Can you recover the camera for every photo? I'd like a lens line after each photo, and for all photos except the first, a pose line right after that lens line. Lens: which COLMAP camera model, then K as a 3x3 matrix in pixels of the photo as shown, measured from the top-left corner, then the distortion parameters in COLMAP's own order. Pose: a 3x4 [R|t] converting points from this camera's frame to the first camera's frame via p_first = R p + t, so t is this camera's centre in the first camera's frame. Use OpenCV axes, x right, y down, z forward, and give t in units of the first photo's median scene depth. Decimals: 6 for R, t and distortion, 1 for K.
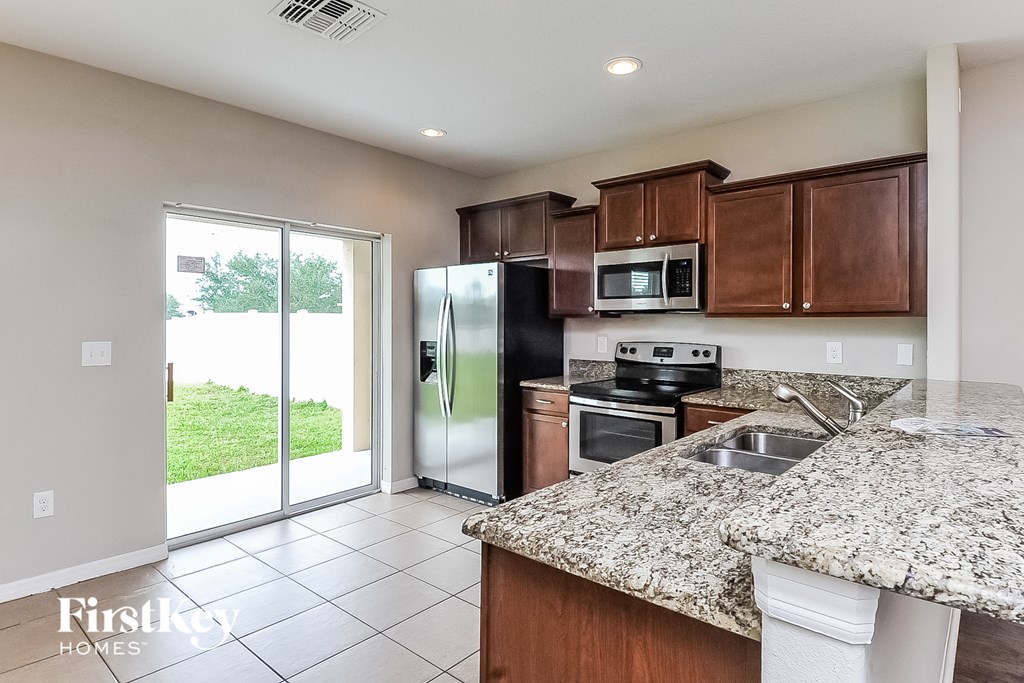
lens RADIAL K [[564.2, 0, 506.3], [0, 564.2, 314.8], [0, 0, 1]] dist [-0.003280, -0.000772]
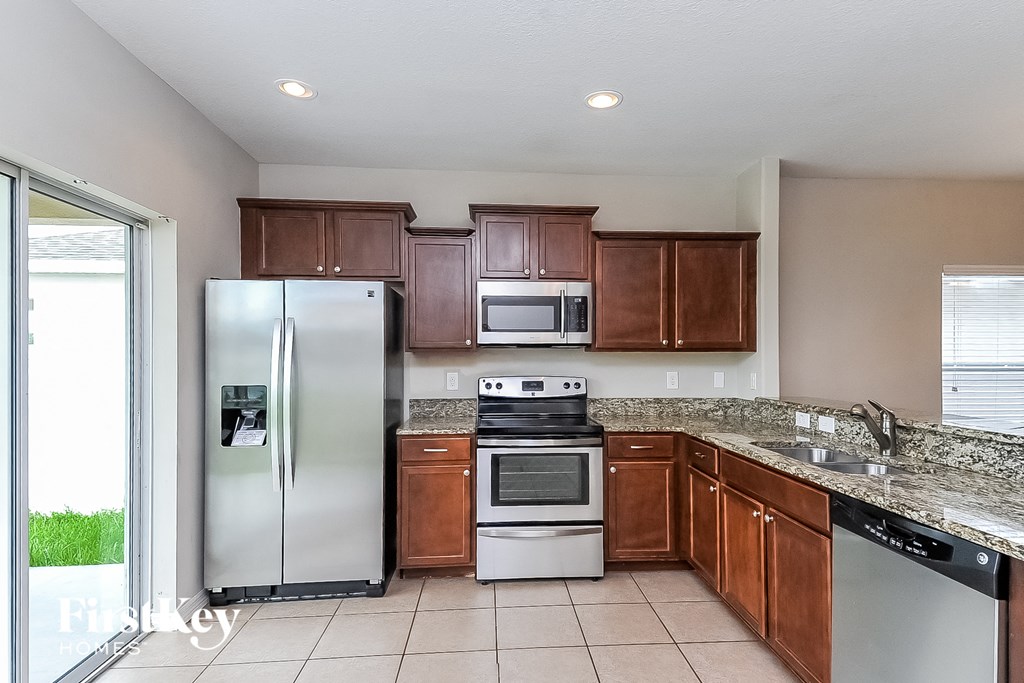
lens RADIAL K [[538.9, 0, 512.0], [0, 538.9, 341.5], [0, 0, 1]] dist [0.030818, -0.000178]
pose [[0.700449, 0.019478, 0.713436, -0.459630], [-0.004707, 0.999732, -0.022673, 0.008594], [-0.713687, 0.012523, 0.700353, 0.360124]]
